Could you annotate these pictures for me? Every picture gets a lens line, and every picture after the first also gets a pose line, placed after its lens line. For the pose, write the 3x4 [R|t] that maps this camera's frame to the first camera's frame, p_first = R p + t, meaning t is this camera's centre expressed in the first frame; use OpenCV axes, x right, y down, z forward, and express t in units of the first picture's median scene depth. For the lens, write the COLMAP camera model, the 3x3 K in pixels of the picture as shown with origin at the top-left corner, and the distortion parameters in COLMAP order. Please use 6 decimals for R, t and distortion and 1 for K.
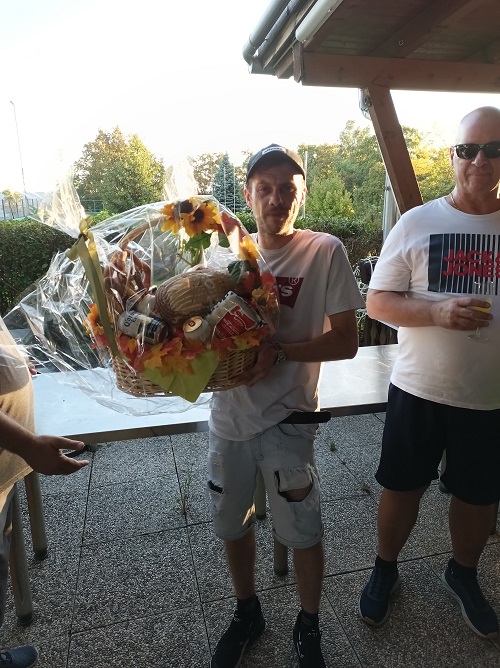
lens RADIAL K [[491.2, 0, 245.1], [0, 491.2, 333.4], [0, 0, 1]] dist [0.030281, -0.012969]
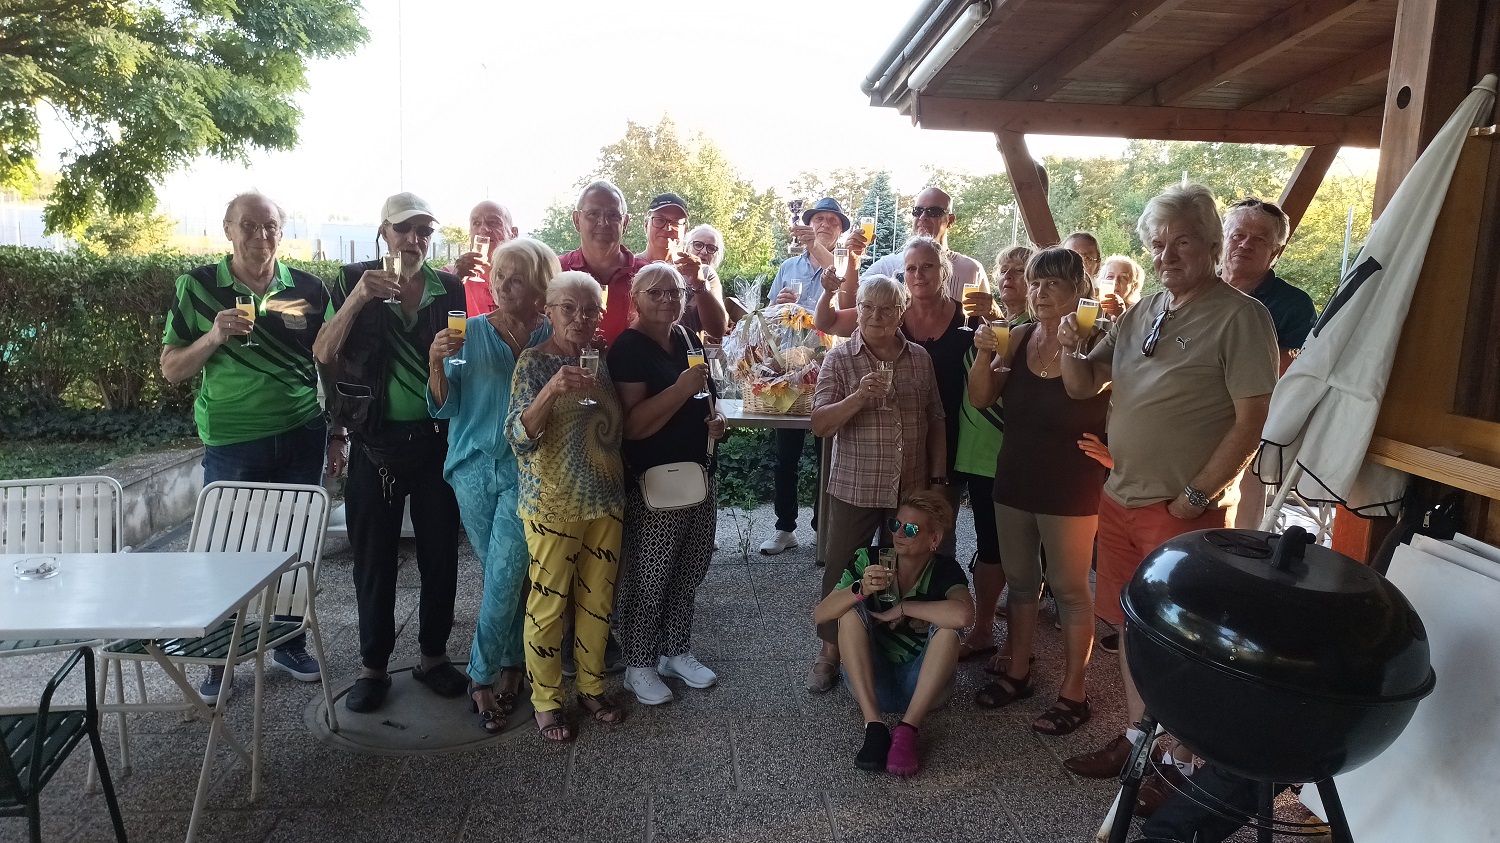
lens RADIAL K [[1104.3, 0, 750.0], [0, 1104.3, 421.5], [0, 0, 1]] dist [0.026717, 0.000129]
pose [[0.986699, 0.065686, -0.148696, 0.153215], [-0.083146, 0.989946, -0.114427, 0.283145], [0.139685, 0.125269, 0.982240, -0.973246]]
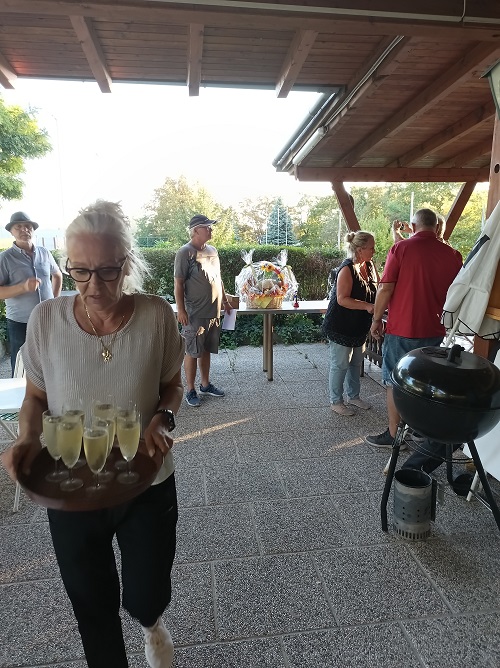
lens RADIAL K [[491.2, 0, 245.1], [0, 491.2, 333.4], [0, 0, 1]] dist [0.030281, -0.012969]
pose [[0.993770, 0.023302, -0.108989, 0.140836], [-0.031045, 0.997071, -0.069896, 0.288283], [0.107041, 0.072844, 0.991583, -1.051215]]
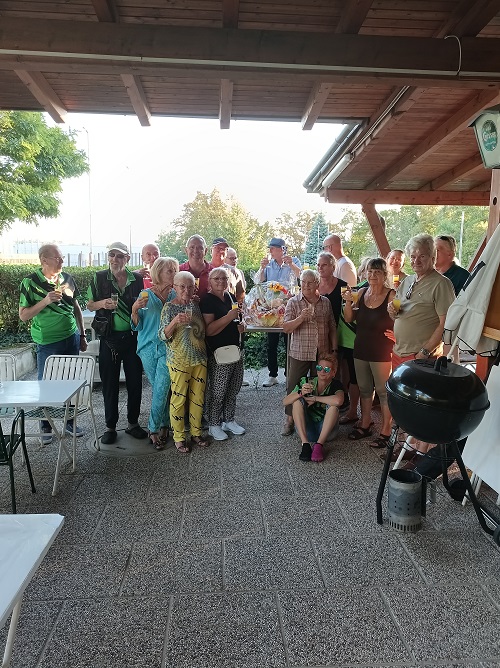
lens RADIAL K [[547.1, 0, 243.0], [0, 547.1, 334.4], [0, 0, 1]] dist [0.029177, -0.003642]
pose [[0.982935, 0.044891, -0.178392, 0.209149], [-0.066450, 0.990932, -0.116780, 0.341402], [0.171532, 0.126641, 0.977005, -1.274334]]
